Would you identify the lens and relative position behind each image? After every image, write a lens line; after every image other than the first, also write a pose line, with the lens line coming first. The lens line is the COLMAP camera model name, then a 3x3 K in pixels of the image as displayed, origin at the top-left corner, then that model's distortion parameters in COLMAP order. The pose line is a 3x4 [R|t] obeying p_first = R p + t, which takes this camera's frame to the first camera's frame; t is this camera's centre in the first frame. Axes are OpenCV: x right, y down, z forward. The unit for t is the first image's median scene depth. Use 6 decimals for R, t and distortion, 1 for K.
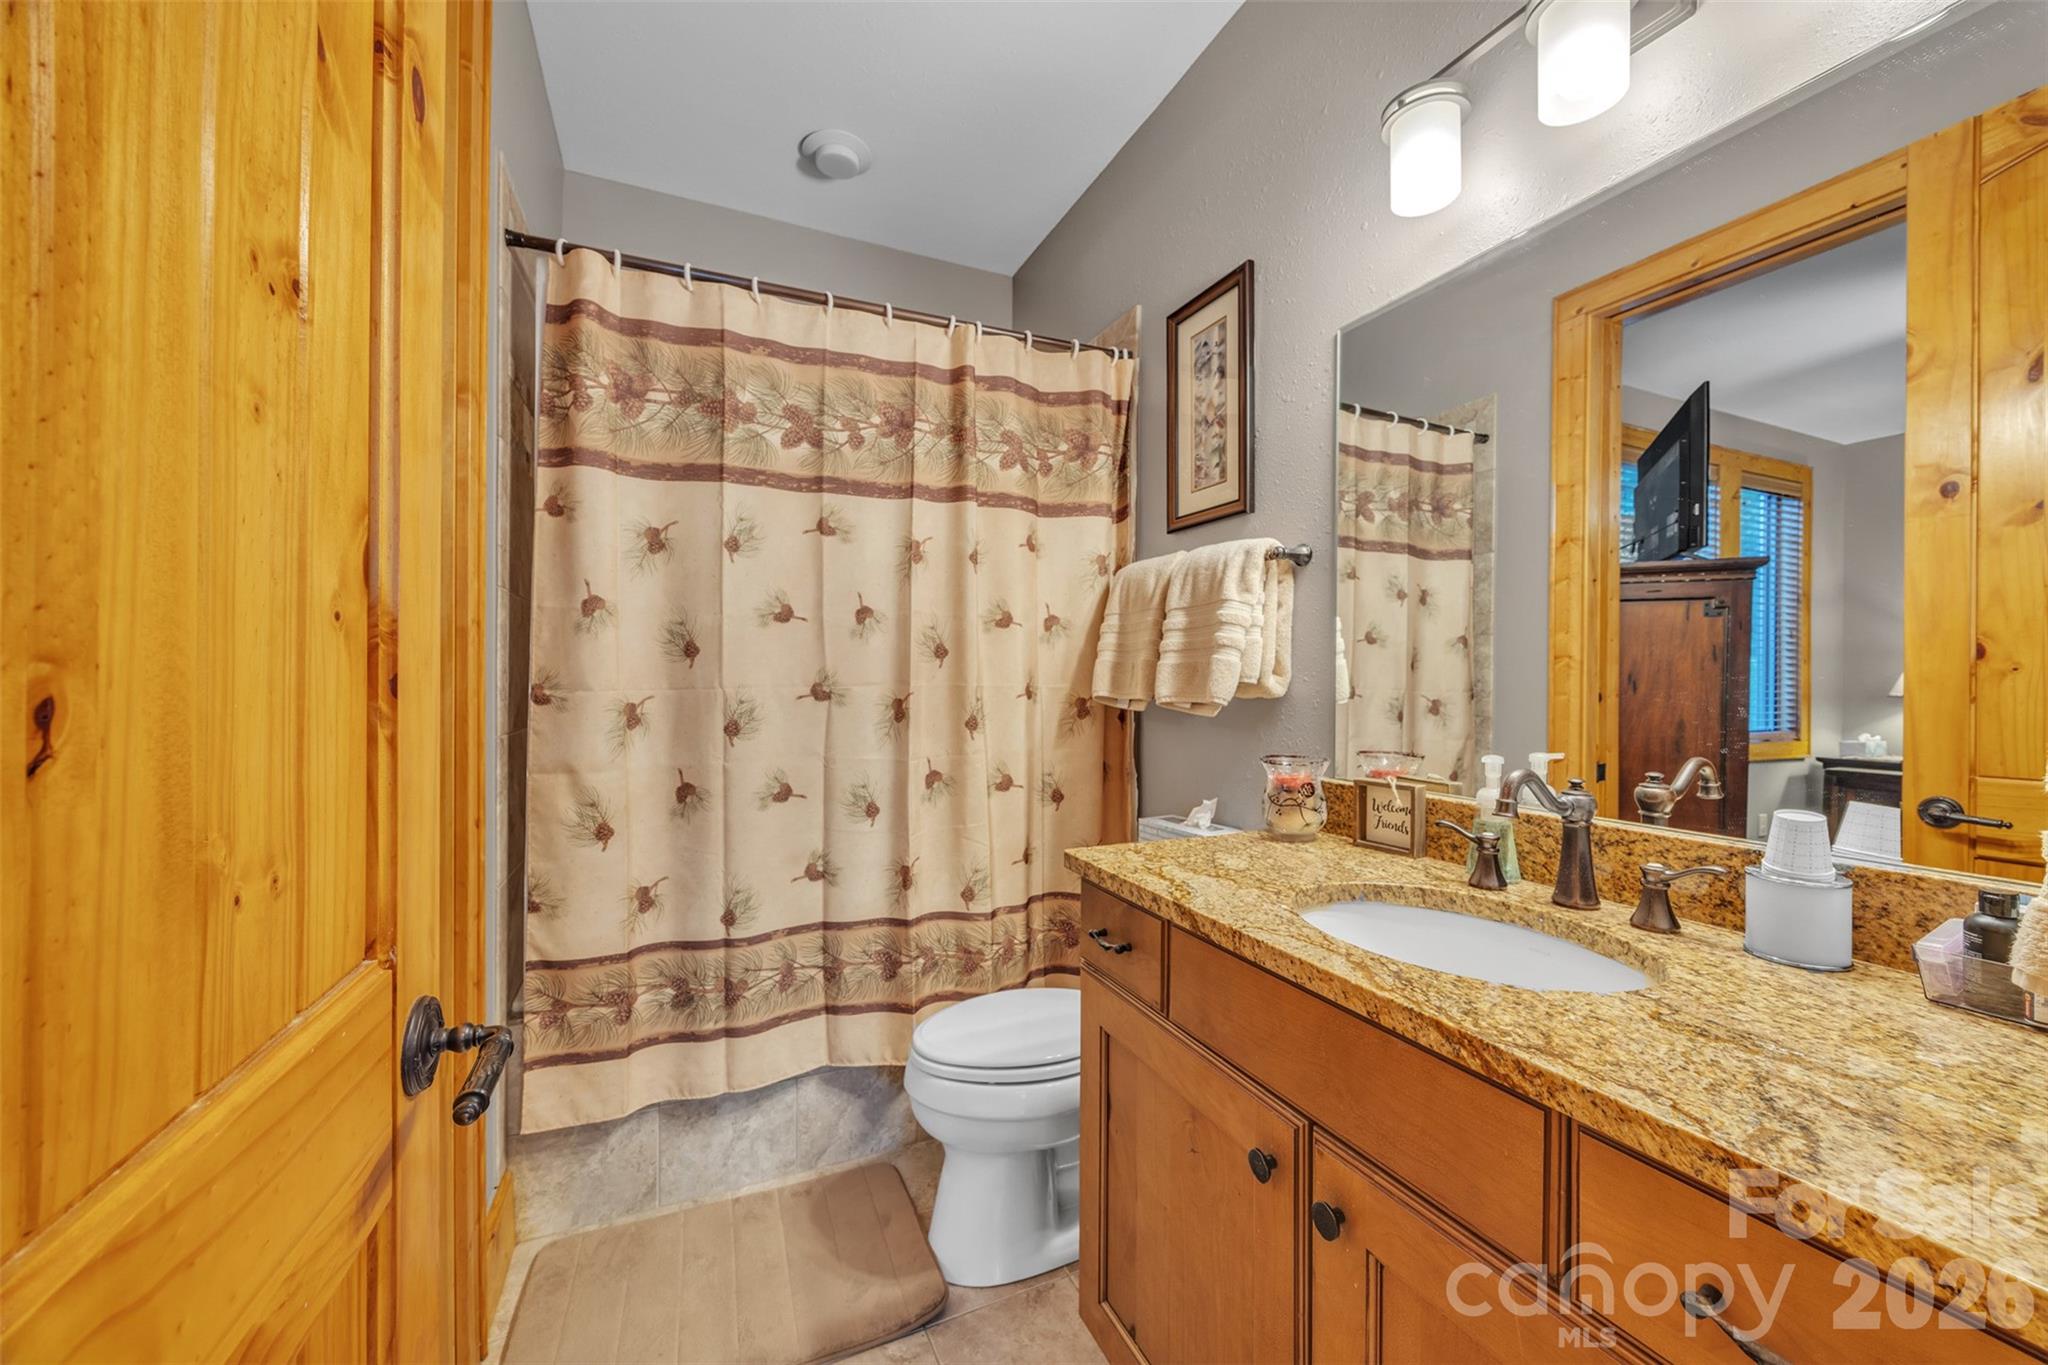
lens RADIAL K [[785.8, 0, 1022.4], [0, 785.8, 684.9], [0, 0, 1]] dist [-0.001238, -0.000781]
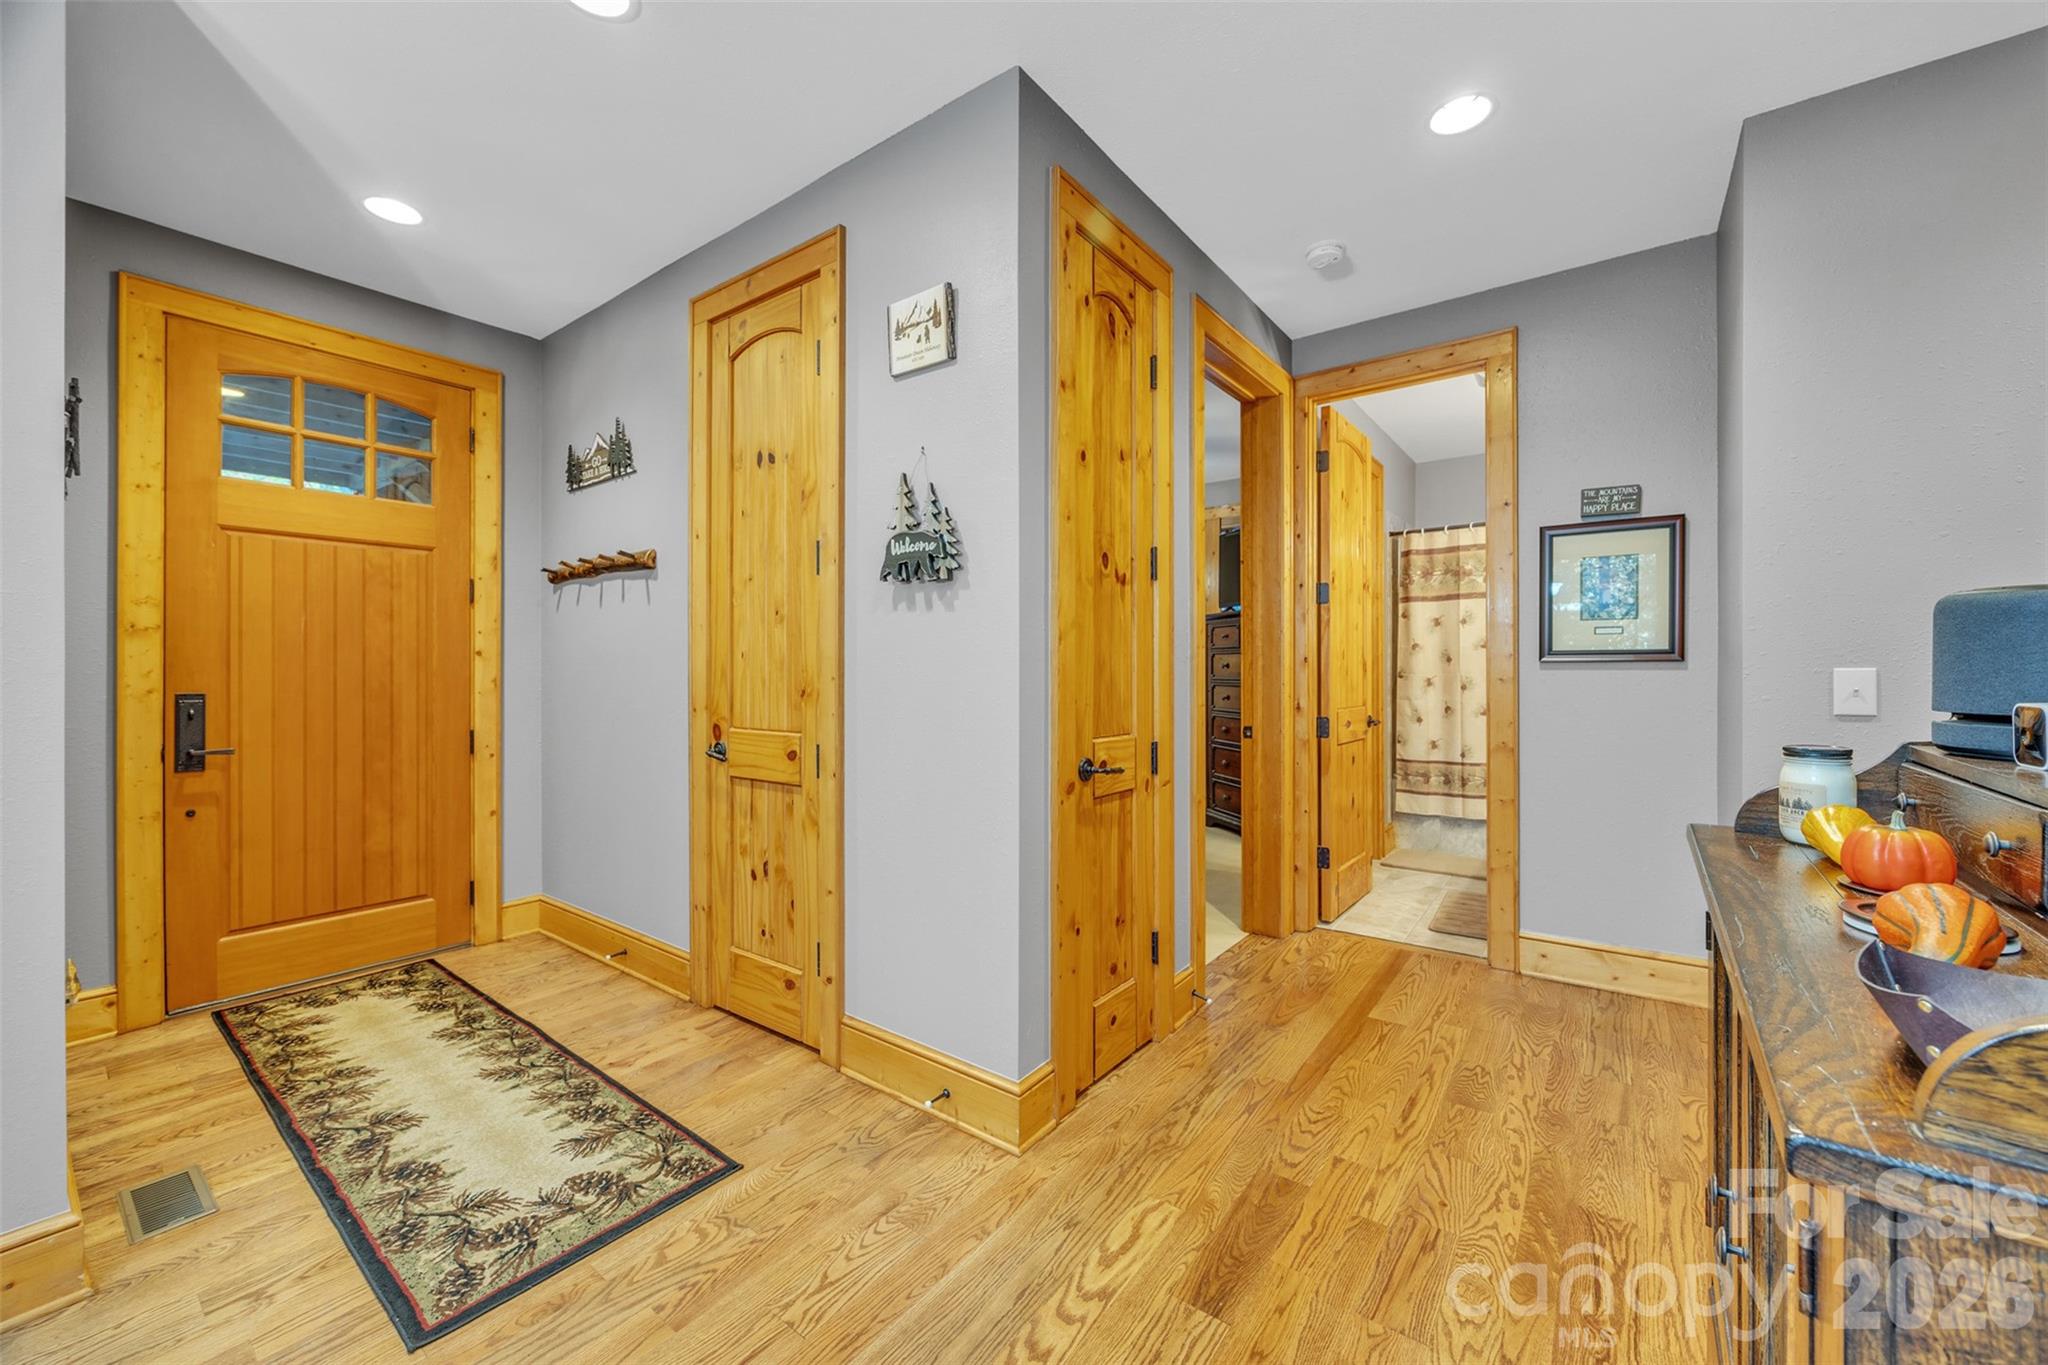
lens RADIAL K [[785.8, 0, 1053.0], [0, 785.8, 672.3], [0, 0, 1]] dist [-0.001238, -0.000781]
pose [[0.488014, -0.003896, -0.872827, 1.409857], [0.006234, 0.999980, -0.000978, -0.004283], [0.872814, -0.004963, 0.488028, -1.701438]]
